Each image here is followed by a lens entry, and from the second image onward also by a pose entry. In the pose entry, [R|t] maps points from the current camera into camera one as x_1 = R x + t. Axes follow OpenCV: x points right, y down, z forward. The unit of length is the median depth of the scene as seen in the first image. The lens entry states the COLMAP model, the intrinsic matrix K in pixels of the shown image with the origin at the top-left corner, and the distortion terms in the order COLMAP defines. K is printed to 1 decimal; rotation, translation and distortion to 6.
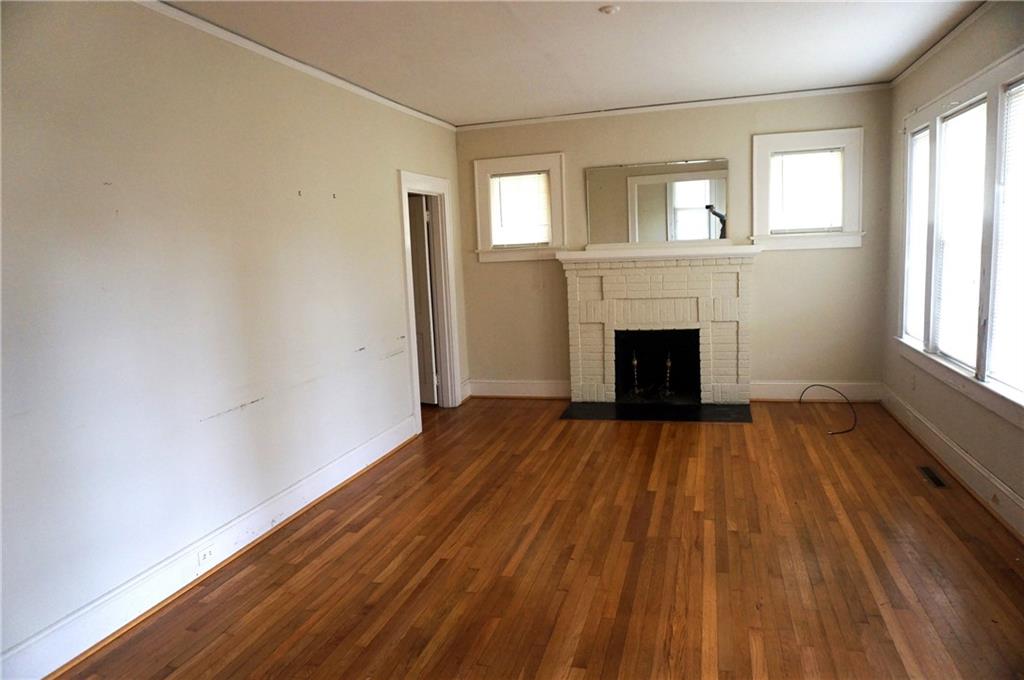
lens RADIAL K [[683.3, 0, 507.4], [0, 683.3, 353.1], [0, 0, 1]] dist [-0.042232, 0.029847]
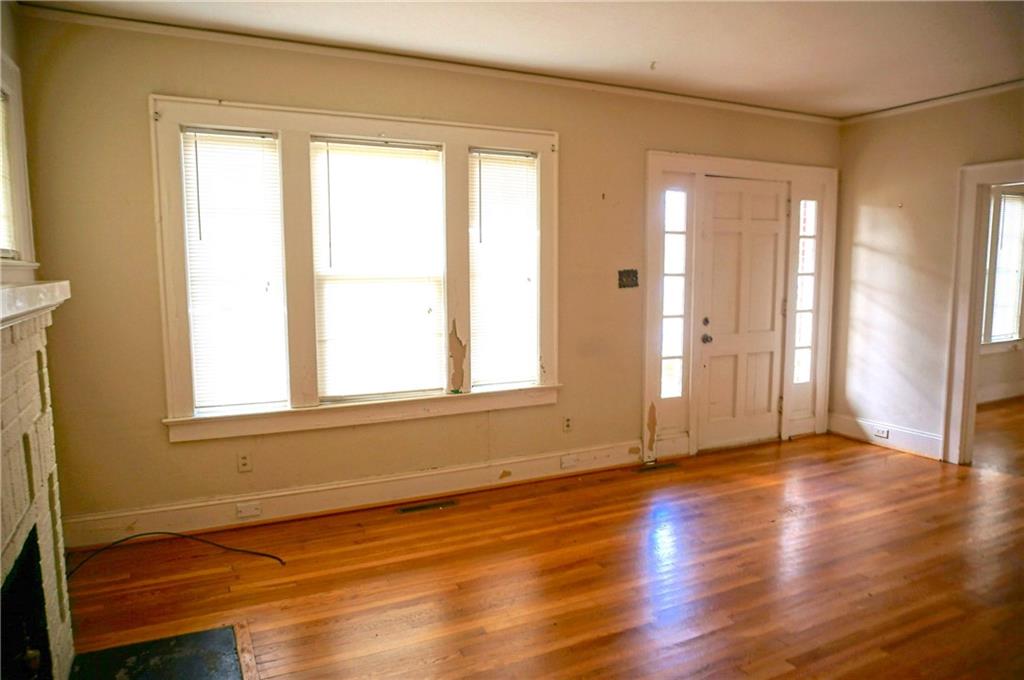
lens RADIAL K [[683.3, 0, 507.4], [0, 683.3, 353.1], [0, 0, 1]] dist [-0.042232, 0.029847]
pose [[-0.683395, -0.043687, 0.728741, -0.178164], [0.143325, 0.970753, 0.192602, -0.212203], [-0.715842, 0.236070, -0.657147, 1.485855]]
